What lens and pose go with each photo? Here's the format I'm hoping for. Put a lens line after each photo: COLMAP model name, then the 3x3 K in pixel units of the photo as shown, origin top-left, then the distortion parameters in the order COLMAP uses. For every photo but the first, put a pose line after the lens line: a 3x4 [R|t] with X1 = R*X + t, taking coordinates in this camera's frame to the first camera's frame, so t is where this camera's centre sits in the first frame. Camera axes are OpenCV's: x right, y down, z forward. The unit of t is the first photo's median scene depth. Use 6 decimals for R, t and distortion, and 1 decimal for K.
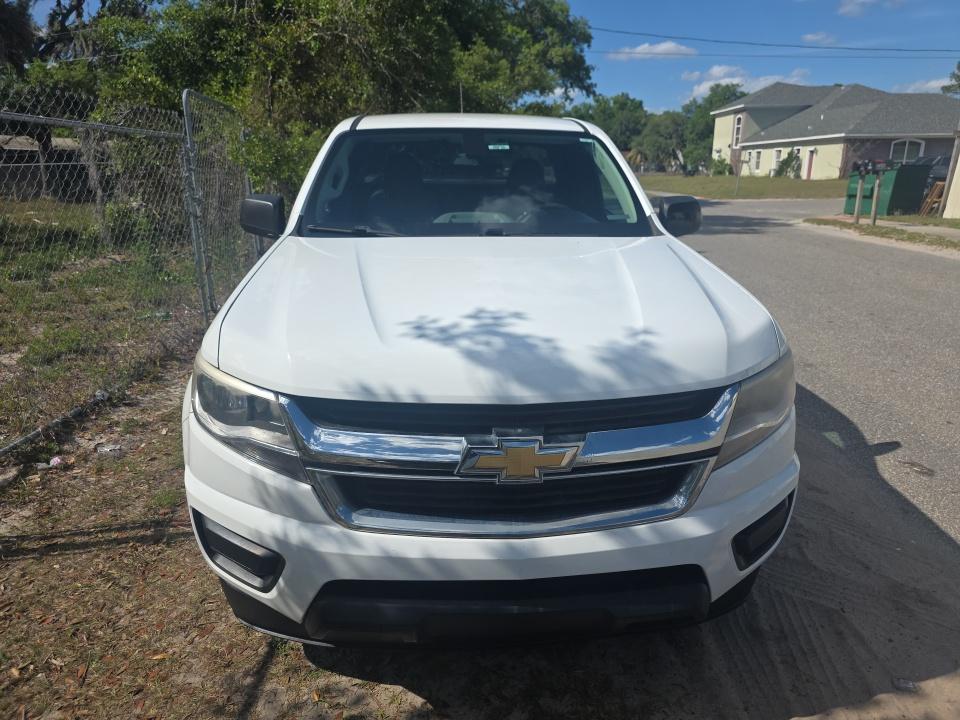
lens RADIAL K [[639.8, 0, 479.3], [0, 639.8, 367.5], [0, 0, 1]] dist [0.051997, -0.040486]
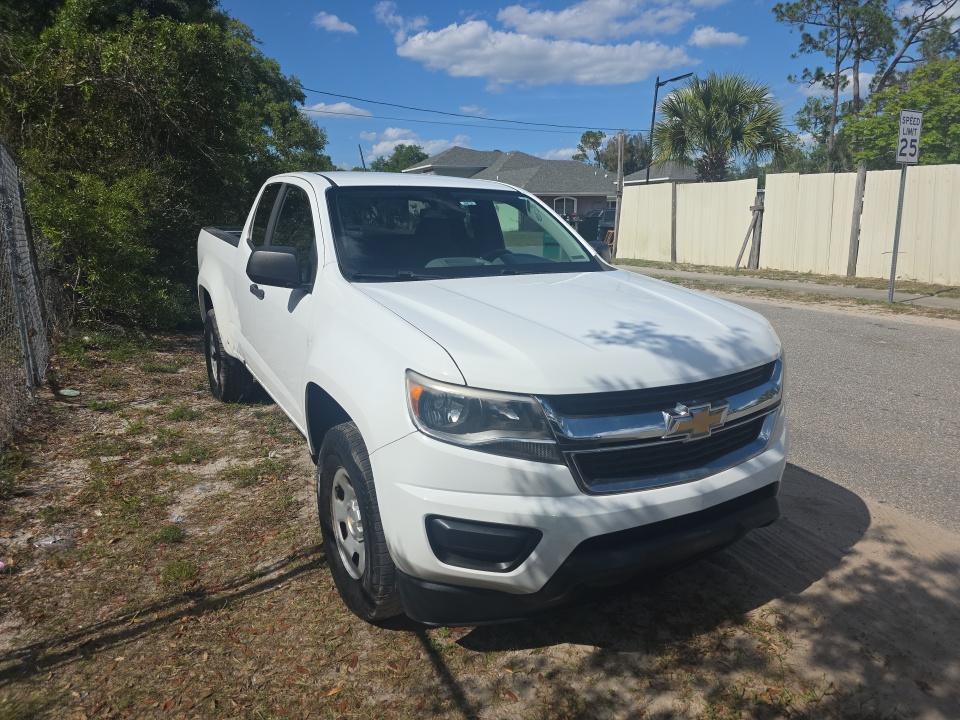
lens RADIAL K [[639.8, 0, 479.3], [0, 639.8, 367.5], [0, 0, 1]] dist [0.051997, -0.040486]
pose [[0.905177, -0.102242, 0.412554, -0.791947], [0.132981, 0.990031, -0.046414, 0.024158], [-0.403696, 0.096875, 0.909750, -0.082476]]
